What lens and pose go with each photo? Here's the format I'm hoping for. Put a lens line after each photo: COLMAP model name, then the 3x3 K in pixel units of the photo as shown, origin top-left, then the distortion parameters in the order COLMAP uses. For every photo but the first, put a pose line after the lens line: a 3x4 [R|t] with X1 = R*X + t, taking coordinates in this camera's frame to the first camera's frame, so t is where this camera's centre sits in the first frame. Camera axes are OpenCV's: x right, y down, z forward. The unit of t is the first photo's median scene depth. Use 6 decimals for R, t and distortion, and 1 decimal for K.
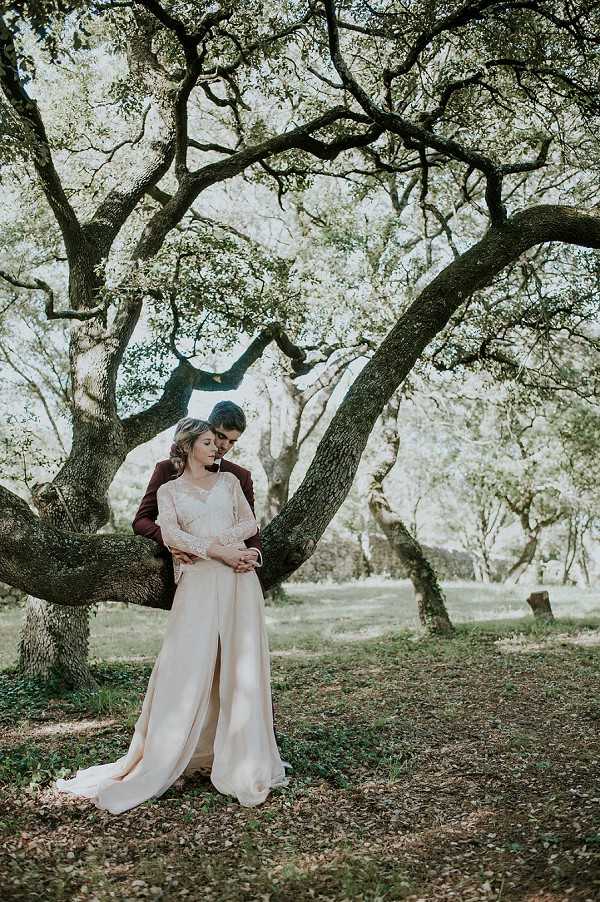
lens RADIAL K [[914.3, 0, 299.0], [0, 914.3, 423.0], [0, 0, 1]] dist [-0.067282, 0.035582]
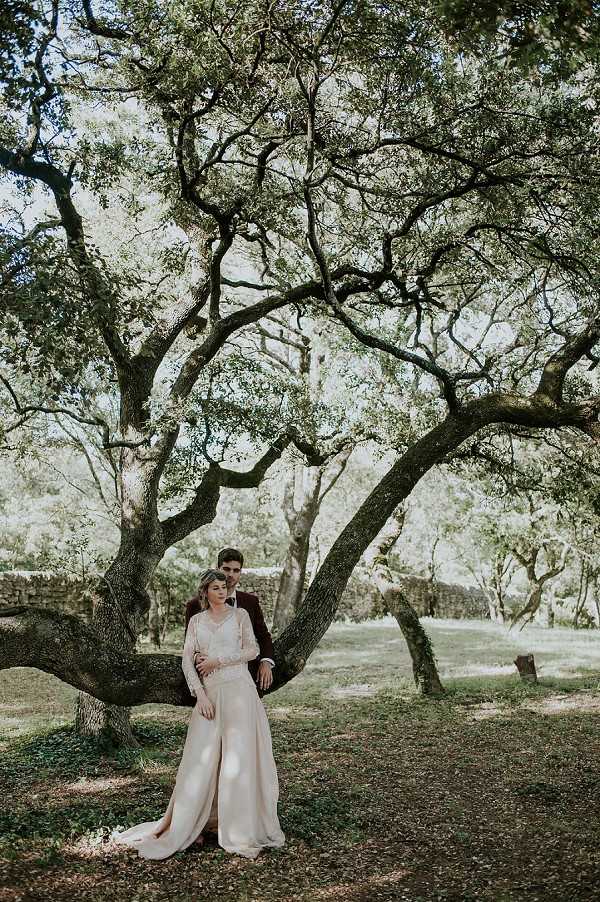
lens RADIAL K [[914.3, 0, 299.0], [0, 914.3, 423.0], [0, 0, 1]] dist [-0.067282, 0.035582]
pose [[0.999126, 0.021701, -0.035725, 0.027223], [-0.022286, 0.999623, -0.016056, -0.109550], [0.035363, 0.016839, 0.999233, -0.194147]]
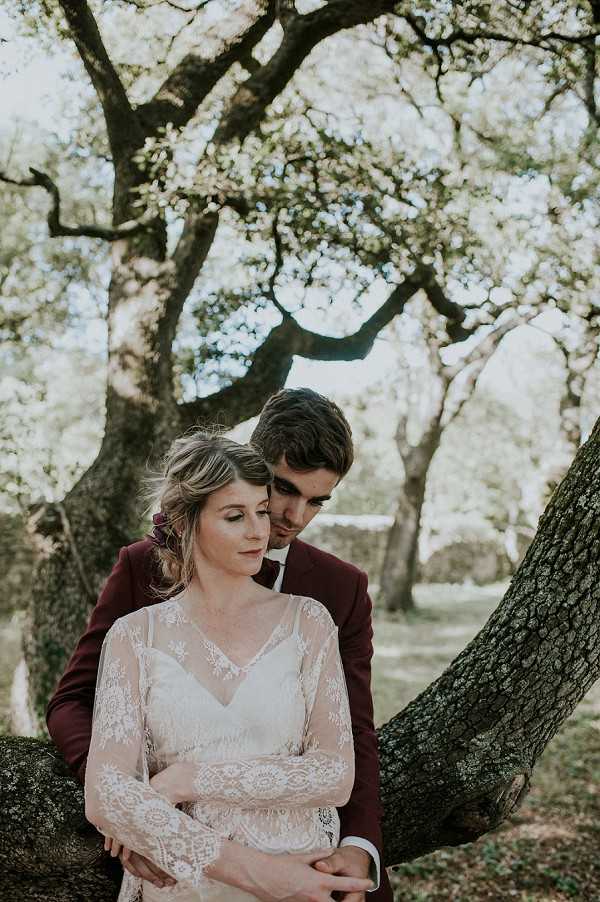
lens RADIAL K [[931.1, 0, 345.0], [0, 931.1, 452.9], [0, 0, 1]] dist [-0.057941, 0.006683]
pose [[0.994568, 0.042275, -0.095116, -0.014300], [-0.036367, 0.997350, 0.063010, -0.012613], [0.097528, -0.059209, 0.993470, 0.327730]]
